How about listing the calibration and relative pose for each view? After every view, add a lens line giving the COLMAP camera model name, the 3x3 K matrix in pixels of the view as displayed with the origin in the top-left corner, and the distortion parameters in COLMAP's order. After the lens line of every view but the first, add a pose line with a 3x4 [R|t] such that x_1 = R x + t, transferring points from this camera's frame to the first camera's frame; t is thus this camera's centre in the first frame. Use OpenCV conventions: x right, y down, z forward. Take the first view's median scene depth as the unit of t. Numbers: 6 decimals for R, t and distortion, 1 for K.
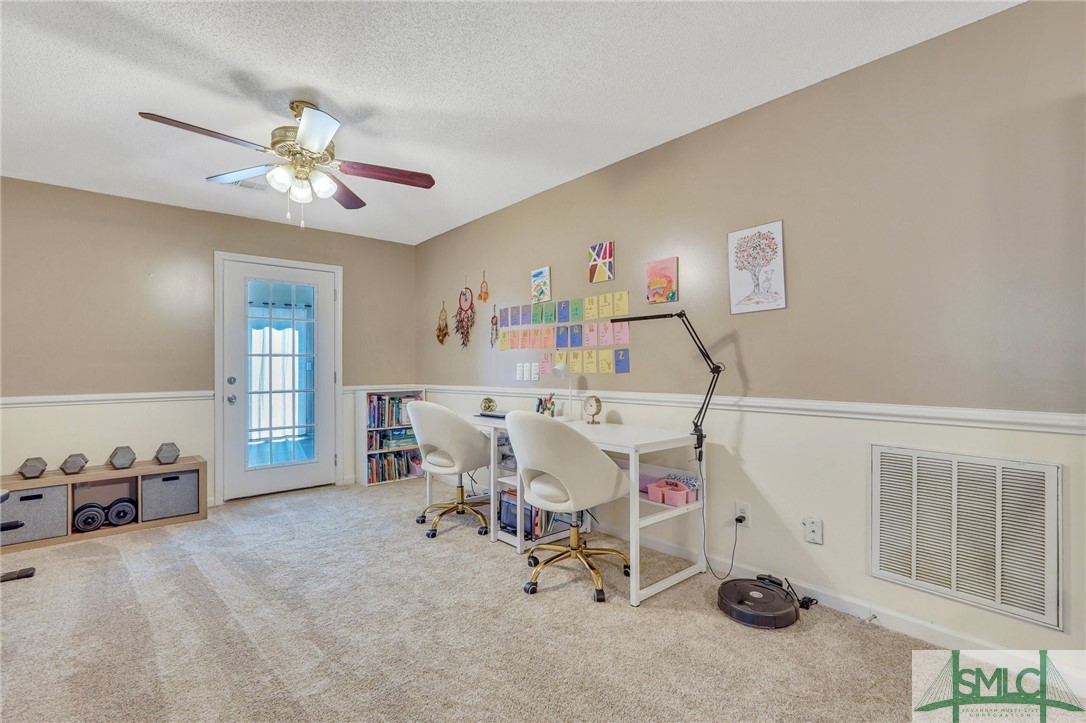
lens RADIAL K [[491.1, 0, 543.3], [0, 491.1, 363.3], [0, 0, 1]] dist [-0.017440, 0.002116]
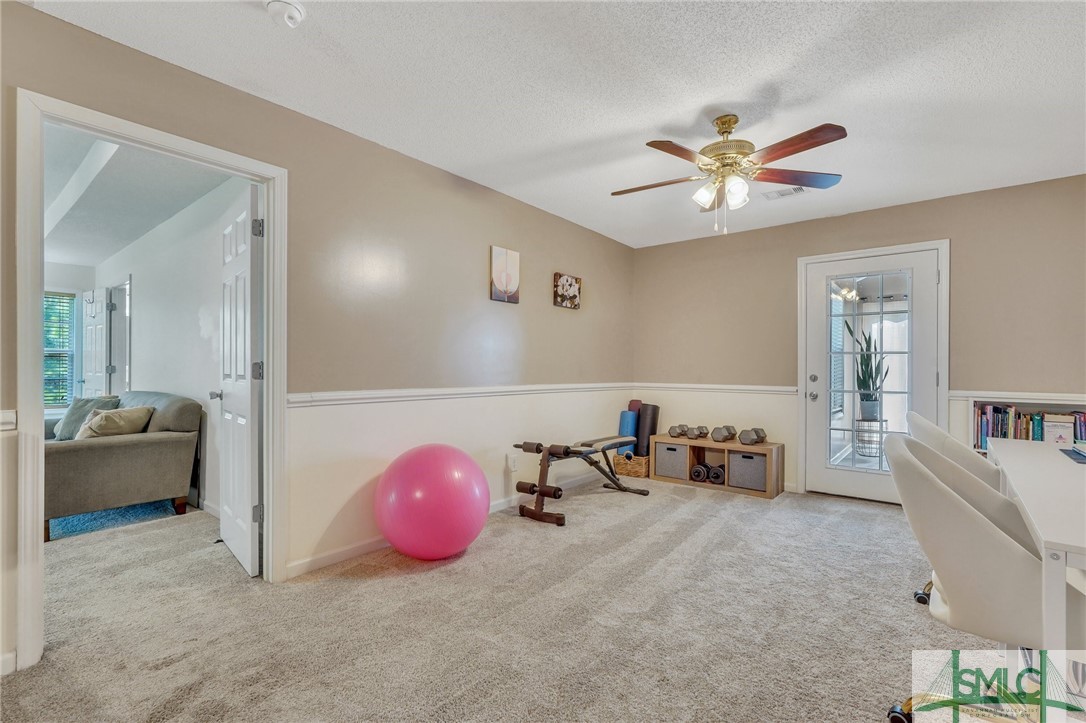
lens RADIAL K [[491.1, 0, 544.4], [0, 491.1, 368.2], [0, 0, 1]] dist [-0.017440, 0.002116]
pose [[0.153003, 0.011894, -0.988154, 0.392785], [0.001158, 0.999925, 0.012215, 0.000903], [0.988225, -0.003013, 0.152978, 0.345824]]
